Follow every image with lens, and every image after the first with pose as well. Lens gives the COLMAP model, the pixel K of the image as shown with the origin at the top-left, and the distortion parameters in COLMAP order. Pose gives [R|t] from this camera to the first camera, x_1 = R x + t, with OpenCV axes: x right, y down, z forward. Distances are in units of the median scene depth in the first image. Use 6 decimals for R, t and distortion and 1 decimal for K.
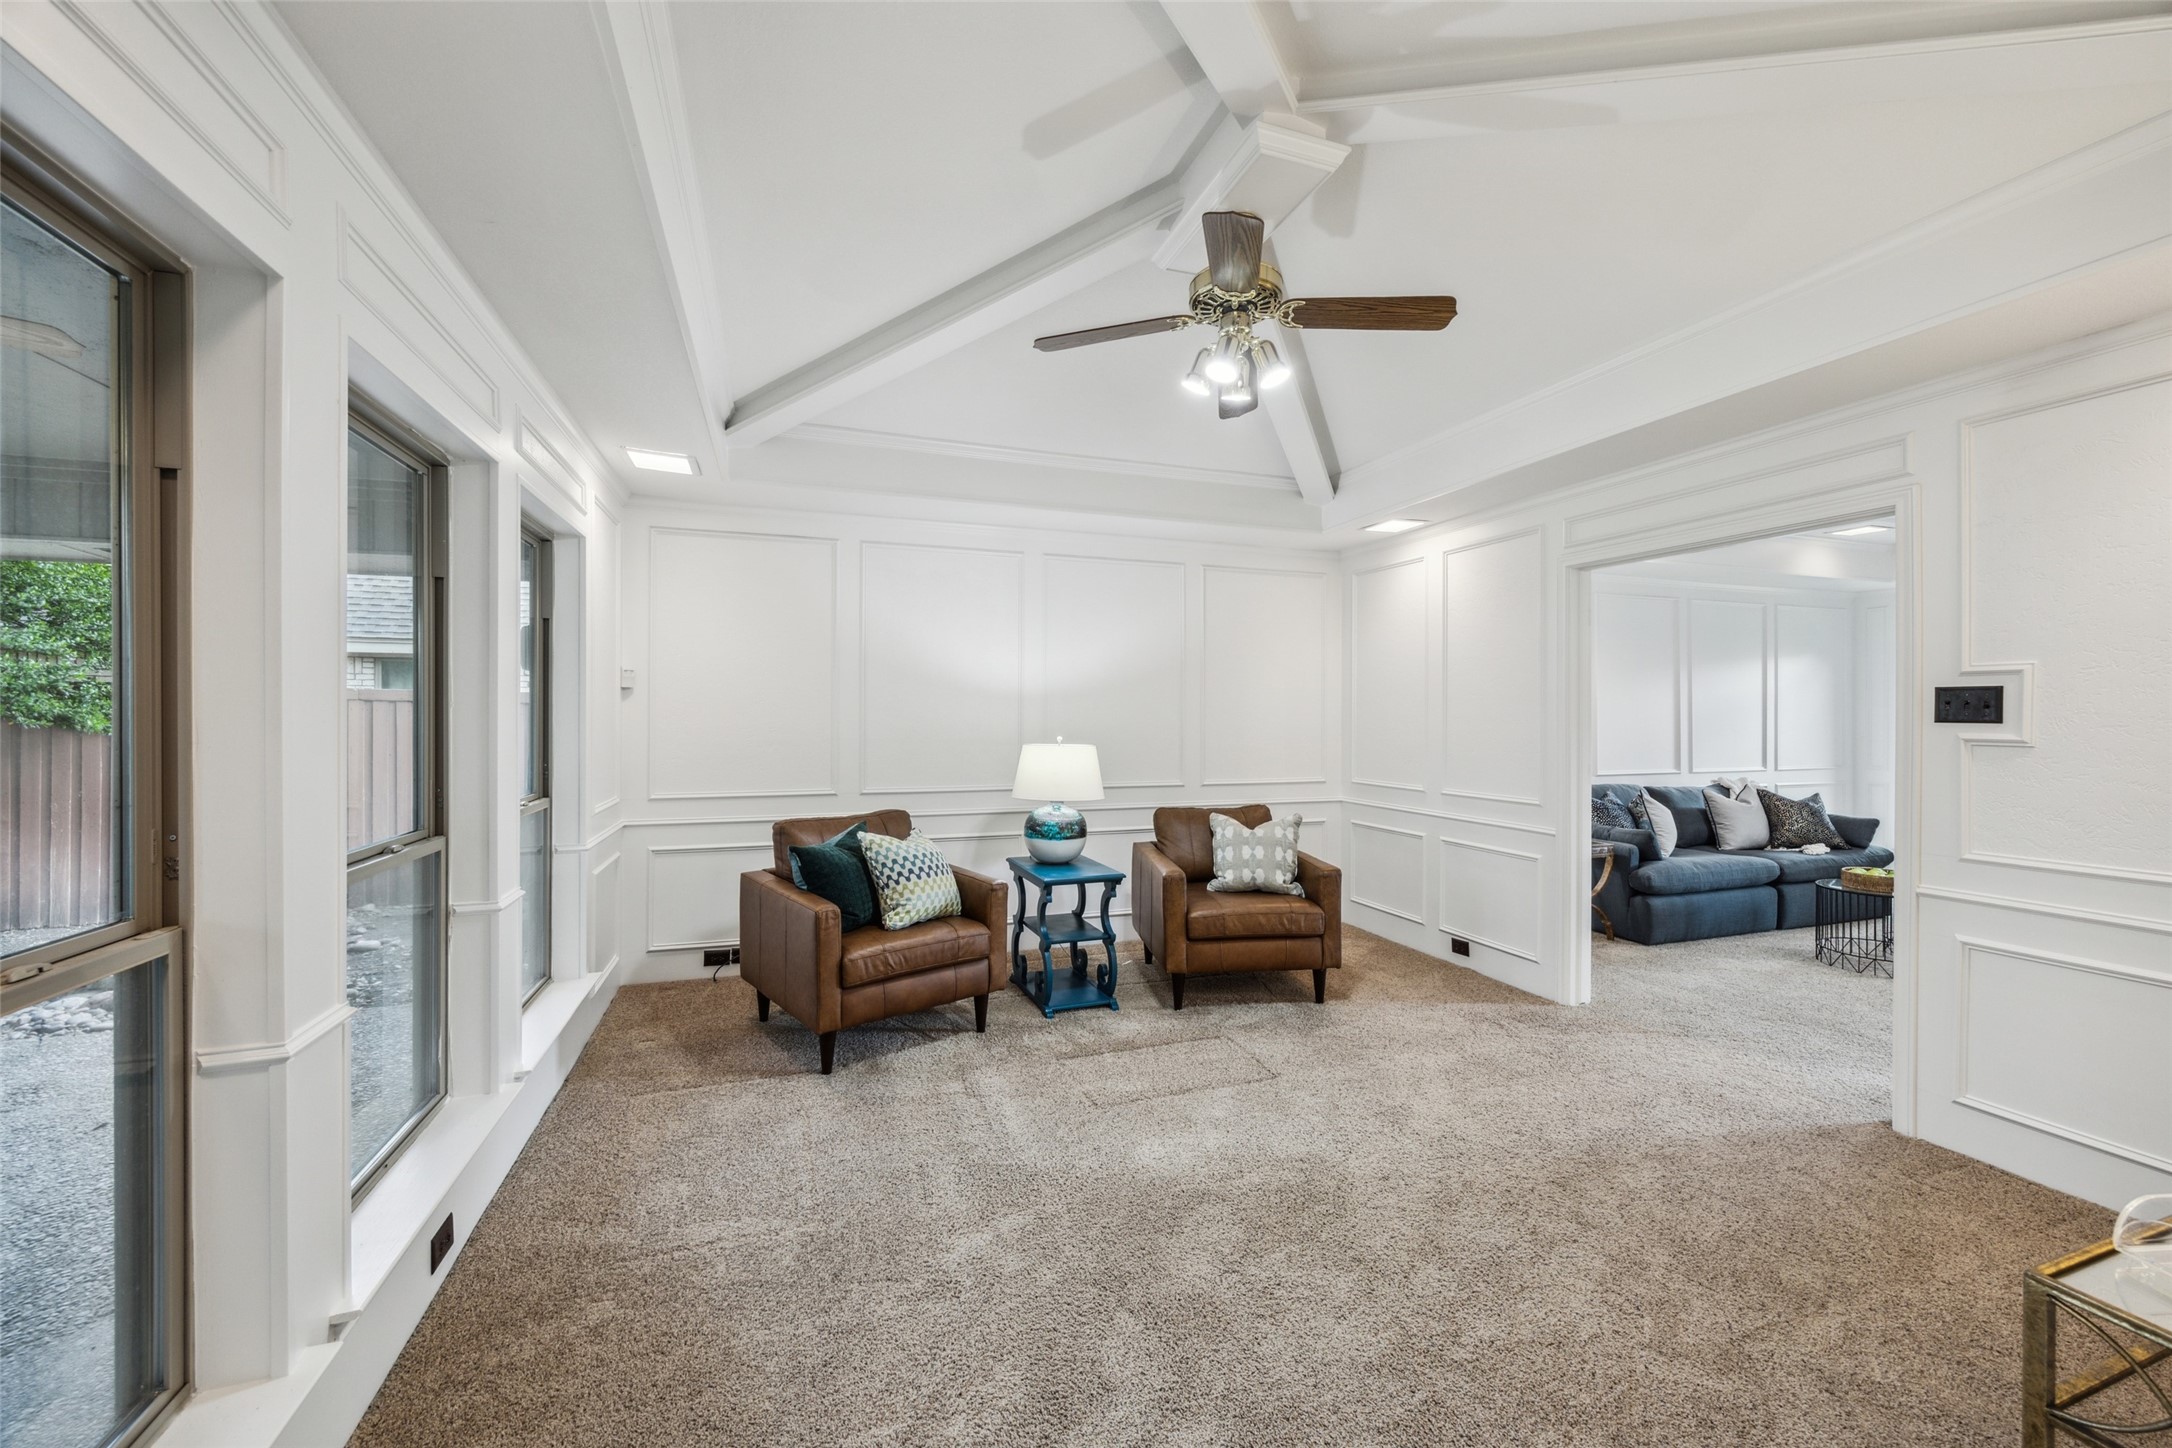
lens RADIAL K [[840.1, 0, 1081.6], [0, 840.1, 715.7], [0, 0, 1]] dist [-0.006415, 0.000445]
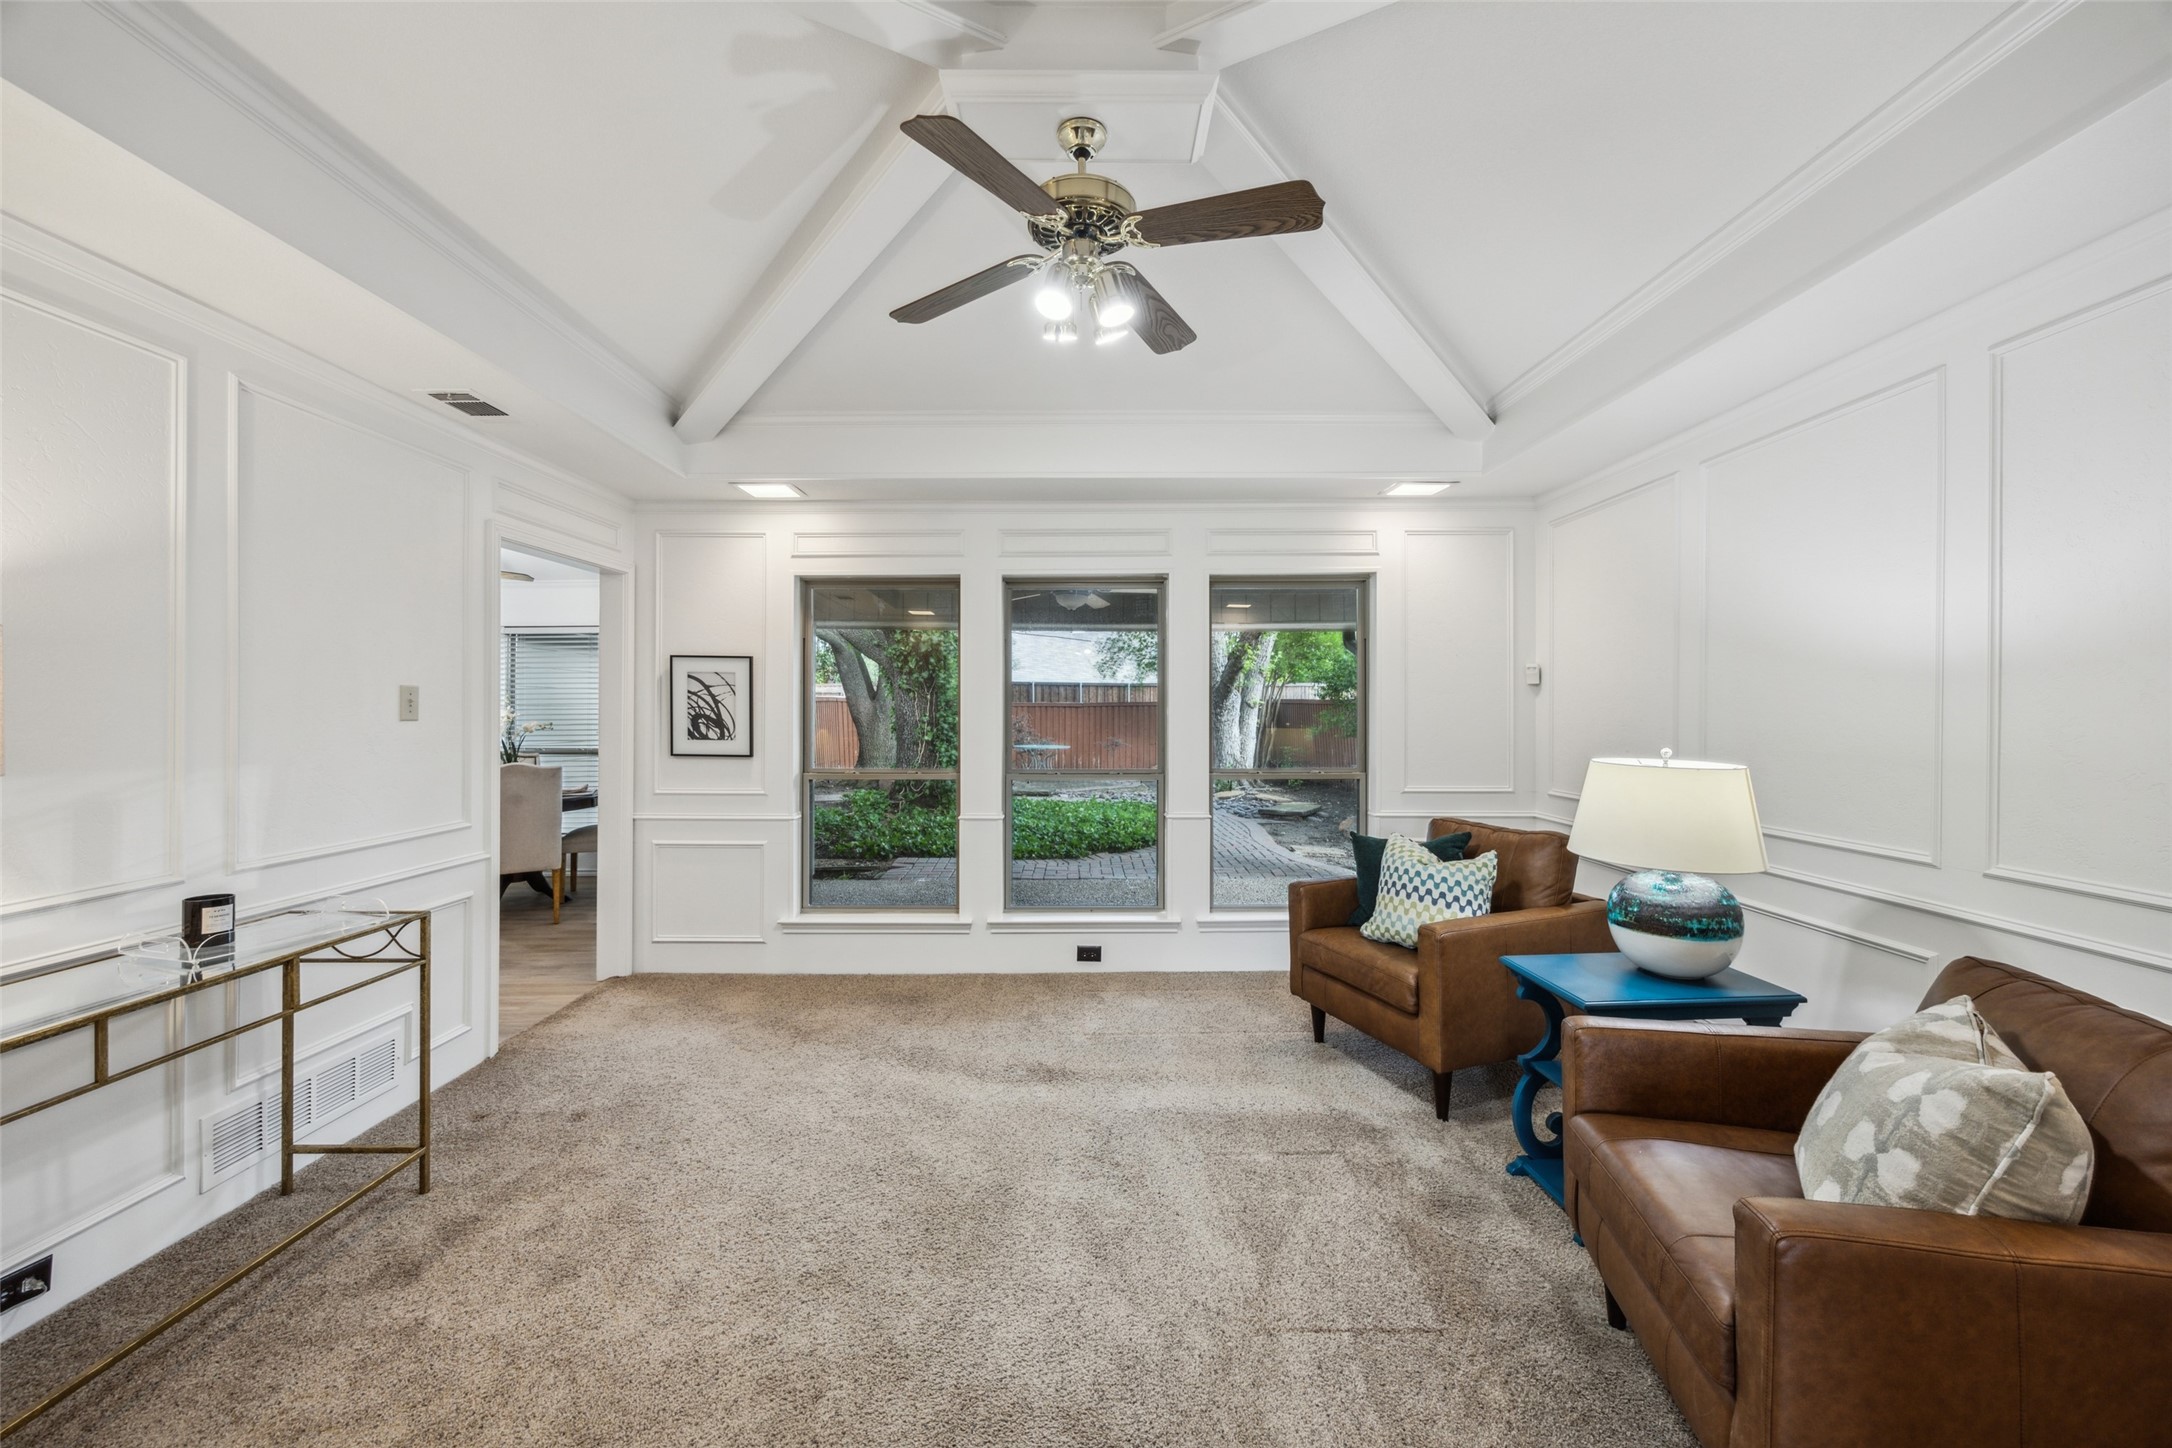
lens RADIAL K [[840.1, 0, 1086.9], [0, 840.1, 720.6], [0, 0, 1]] dist [-0.006415, 0.000445]
pose [[-0.327300, 0.002581, -0.944917, 0.724777], [-0.005016, 0.999977, 0.004469, 0.009210], [0.944907, 0.006203, -0.327280, 0.955435]]
